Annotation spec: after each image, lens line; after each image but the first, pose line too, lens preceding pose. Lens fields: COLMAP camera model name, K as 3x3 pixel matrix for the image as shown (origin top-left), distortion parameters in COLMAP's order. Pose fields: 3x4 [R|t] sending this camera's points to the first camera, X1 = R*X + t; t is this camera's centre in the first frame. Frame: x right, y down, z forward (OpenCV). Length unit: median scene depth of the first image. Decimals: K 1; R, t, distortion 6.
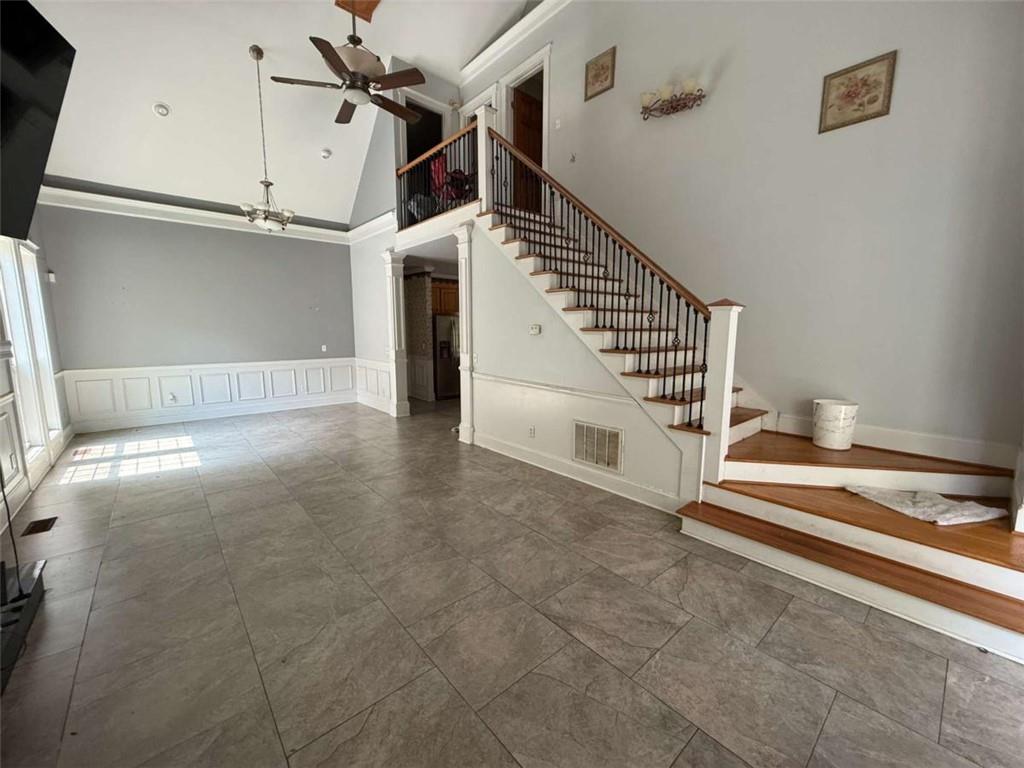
lens RADIAL K [[408.9, 0, 509.9], [0, 408.9, 385.9], [0, 0, 1]] dist [-0.000148, 0.000270]
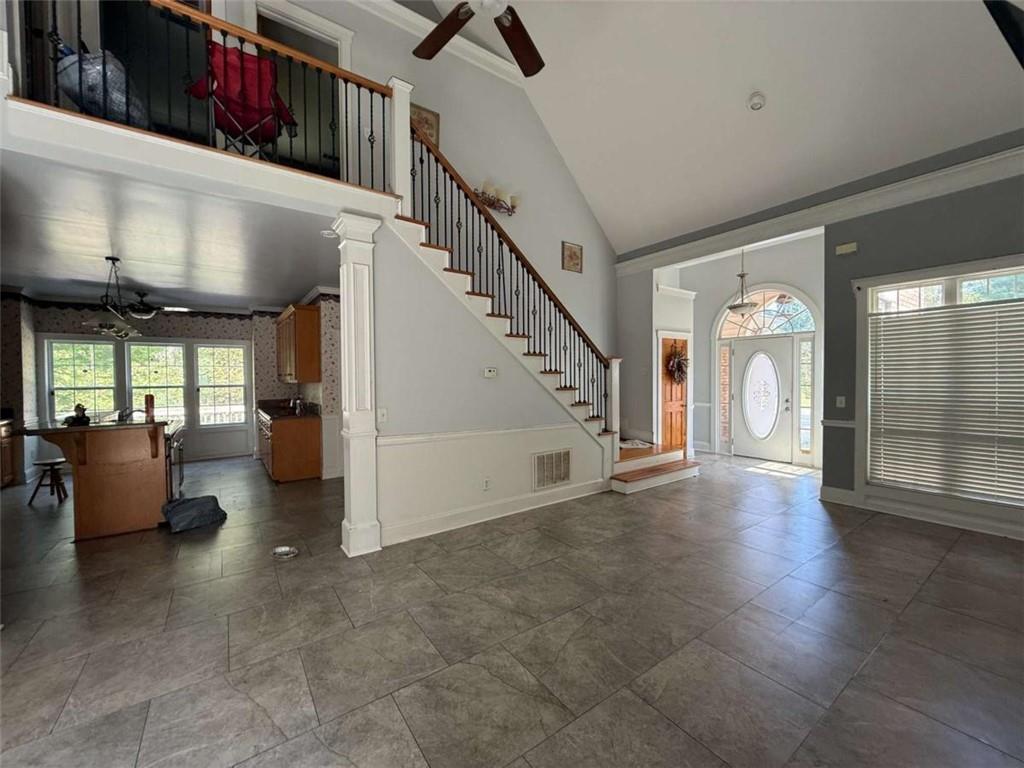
lens RADIAL K [[408.9, 0, 510.1], [0, 408.9, 385.4], [0, 0, 1]] dist [-0.000148, 0.000270]
pose [[0.093542, -0.025793, 0.995281, -0.987758], [0.141238, 0.989898, 0.012379, -0.127589], [-0.985546, 0.139414, 0.096240, 0.976390]]
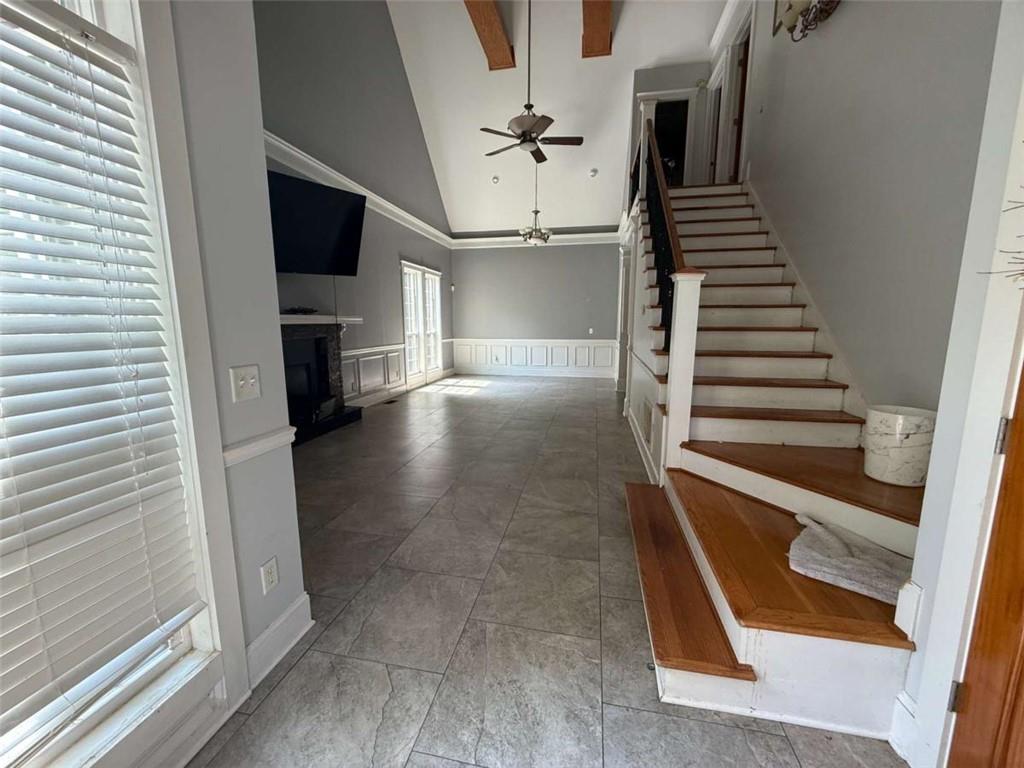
lens RADIAL K [[408.9, 0, 510.6], [0, 408.9, 384.0], [0, 0, 1]] dist [-0.000148, 0.000270]
pose [[0.609874, 0.118867, -0.783534, 0.783189], [-0.105694, 0.992055, 0.068233, 0.018133], [0.785419, 0.041201, 0.617592, 0.109442]]
